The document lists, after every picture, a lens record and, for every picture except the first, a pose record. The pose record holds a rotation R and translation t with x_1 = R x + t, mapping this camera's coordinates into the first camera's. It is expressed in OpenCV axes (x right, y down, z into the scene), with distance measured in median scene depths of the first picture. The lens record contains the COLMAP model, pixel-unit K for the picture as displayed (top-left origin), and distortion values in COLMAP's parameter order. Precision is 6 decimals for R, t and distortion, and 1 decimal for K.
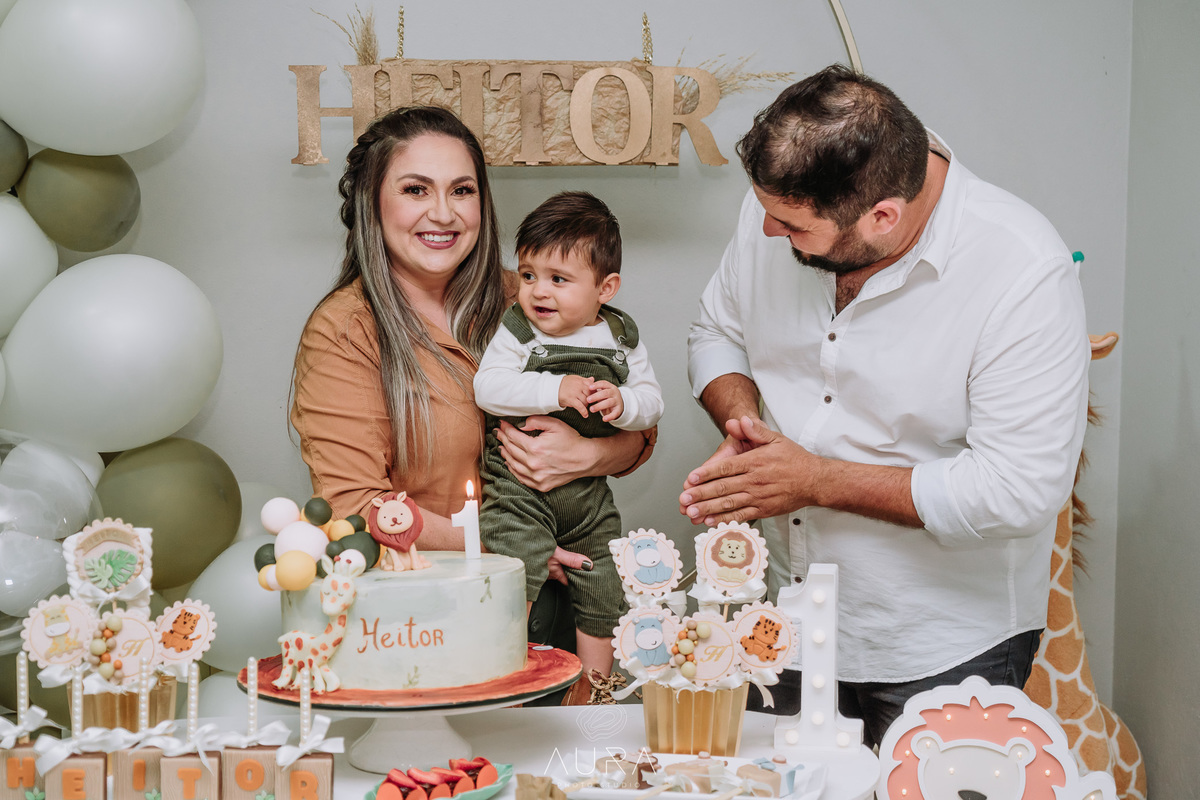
lens RADIAL K [[1865.0, 0, 624.7], [0, 1865.0, 396.7], [0, 0, 1]] dist [0.022375, 0.189773]
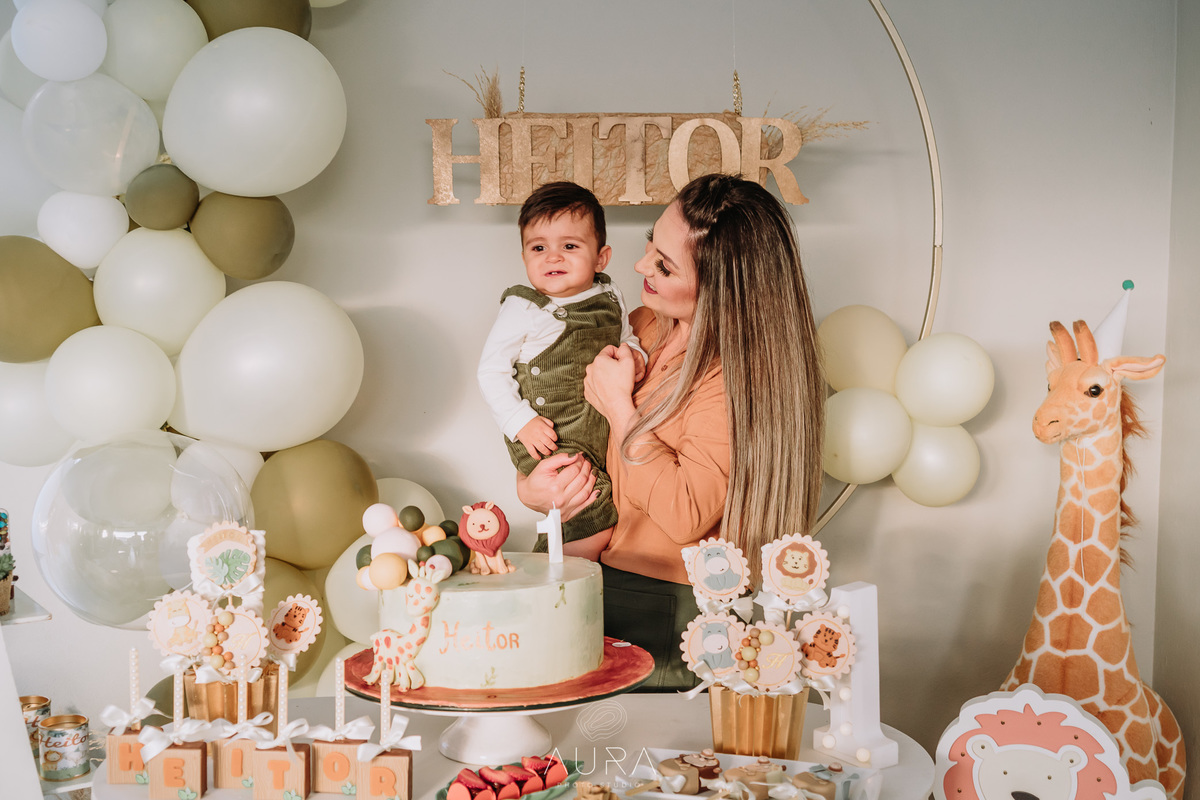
lens RADIAL K [[1418.3, 0, 601.6], [0, 1418.3, 382.4], [0, 0, 1]] dist [0.034409, 0.007230]
pose [[0.994397, 0.008953, -0.105334, 0.032639], [-0.009354, 0.999951, -0.003315, -0.016214], [0.105299, 0.004281, 0.994431, 0.184463]]
